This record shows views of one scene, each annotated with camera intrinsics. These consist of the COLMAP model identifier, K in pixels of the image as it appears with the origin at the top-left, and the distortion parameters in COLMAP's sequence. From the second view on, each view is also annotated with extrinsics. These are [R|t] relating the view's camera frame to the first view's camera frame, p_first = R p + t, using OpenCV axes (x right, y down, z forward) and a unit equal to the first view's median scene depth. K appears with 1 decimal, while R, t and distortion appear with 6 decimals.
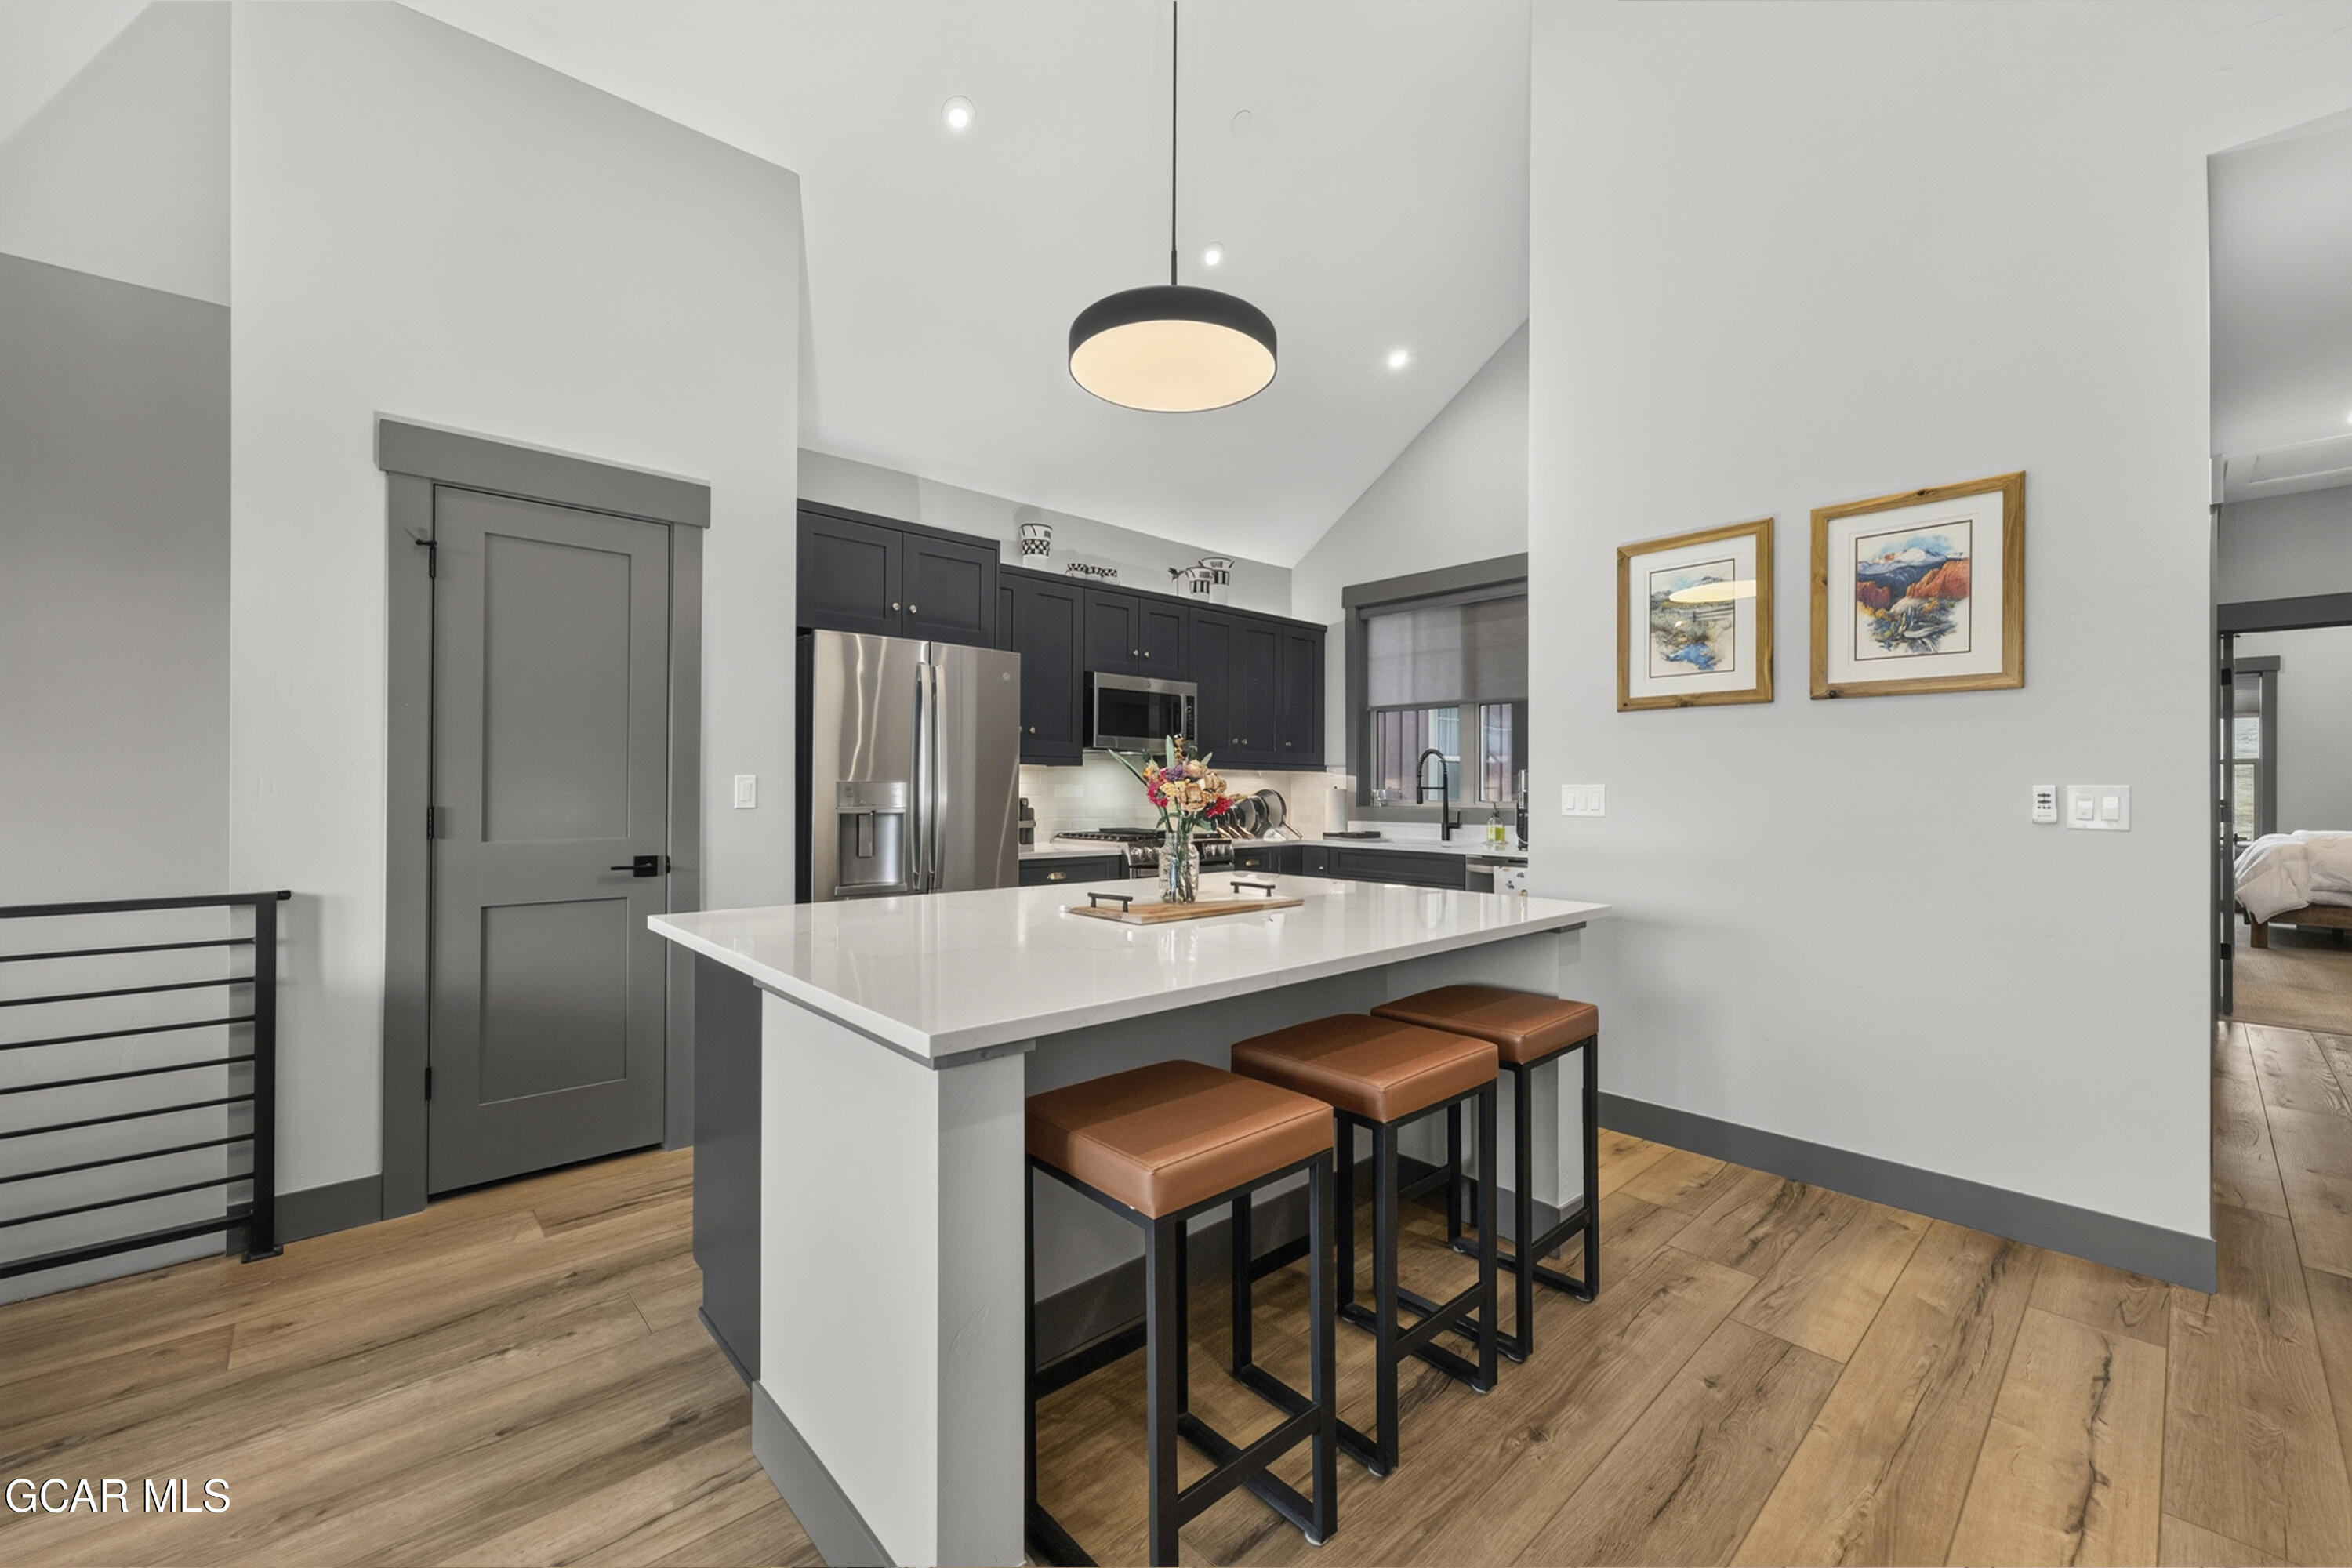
lens RADIAL K [[927.3, 0, 1185.2], [0, 927.3, 786.8], [0, 0, 1]] dist [0.003665, 0.000764]
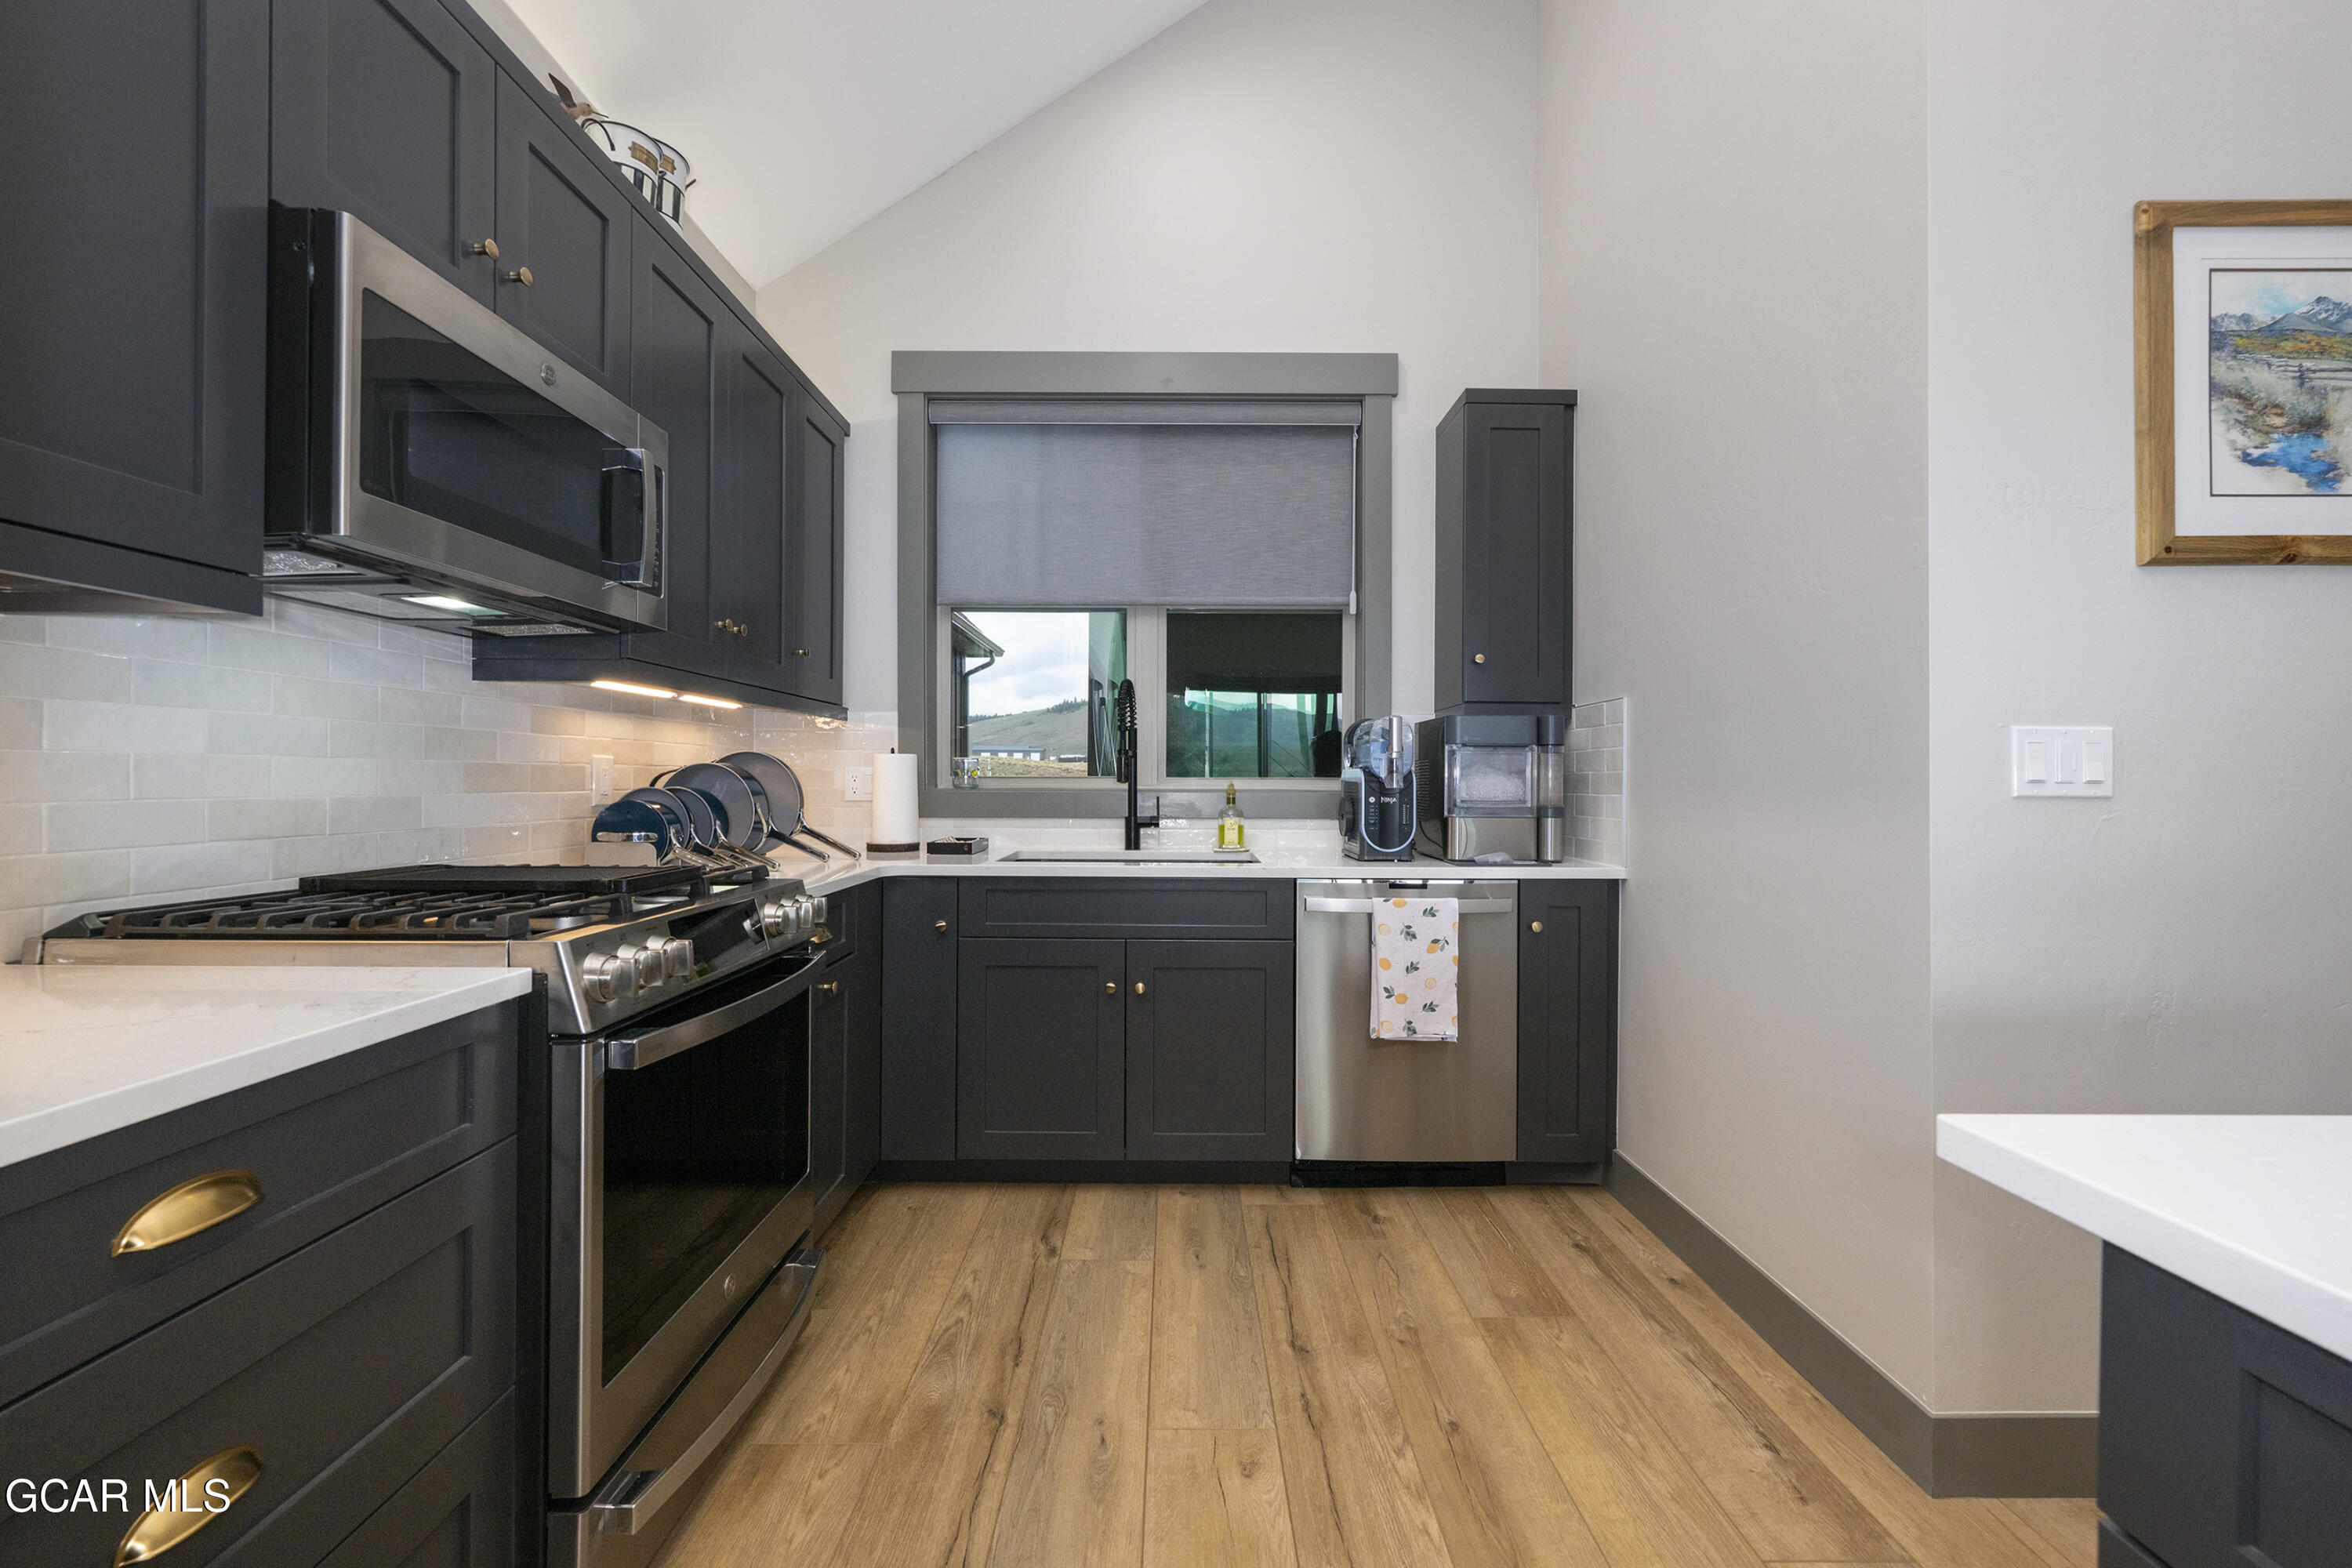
lens RADIAL K [[927.3, 0, 1124.5], [0, 927.3, 780.4], [0, 0, 1]] dist [0.003665, 0.000764]
pose [[0.677883, 0.000664, 0.735170, -0.148914], [-0.003989, 0.999988, 0.002774, 0.018237], [-0.735159, -0.004813, 0.677877, 0.758343]]
